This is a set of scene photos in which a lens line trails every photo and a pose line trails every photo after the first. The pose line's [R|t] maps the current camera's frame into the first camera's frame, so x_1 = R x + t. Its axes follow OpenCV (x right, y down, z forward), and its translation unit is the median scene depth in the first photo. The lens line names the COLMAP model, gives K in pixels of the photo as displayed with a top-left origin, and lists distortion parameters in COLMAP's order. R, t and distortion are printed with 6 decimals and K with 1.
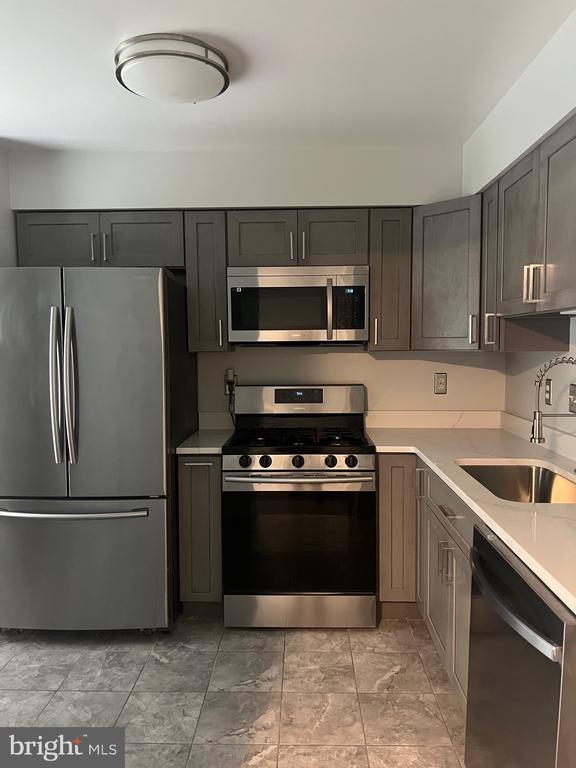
lens RADIAL K [[573.5, 0, 277.1], [0, 573.5, 384.5], [0, 0, 1]] dist [0.081851, -0.083690]
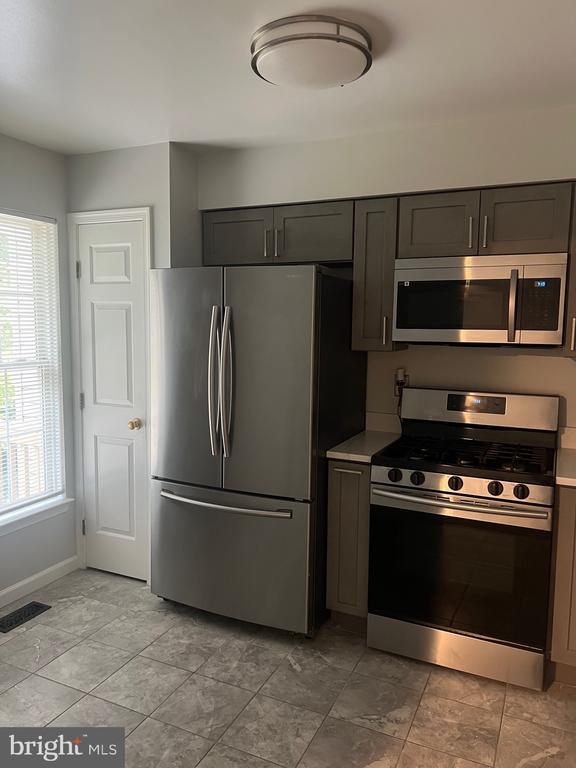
lens RADIAL K [[573.5, 0, 277.1], [0, 573.5, 384.5], [0, 0, 1]] dist [0.081851, -0.083690]
pose [[0.921580, 0.059330, -0.383627, 0.117647], [-0.045996, 0.997979, 0.043847, -0.042307], [0.385453, -0.022763, 0.922447, 0.088855]]
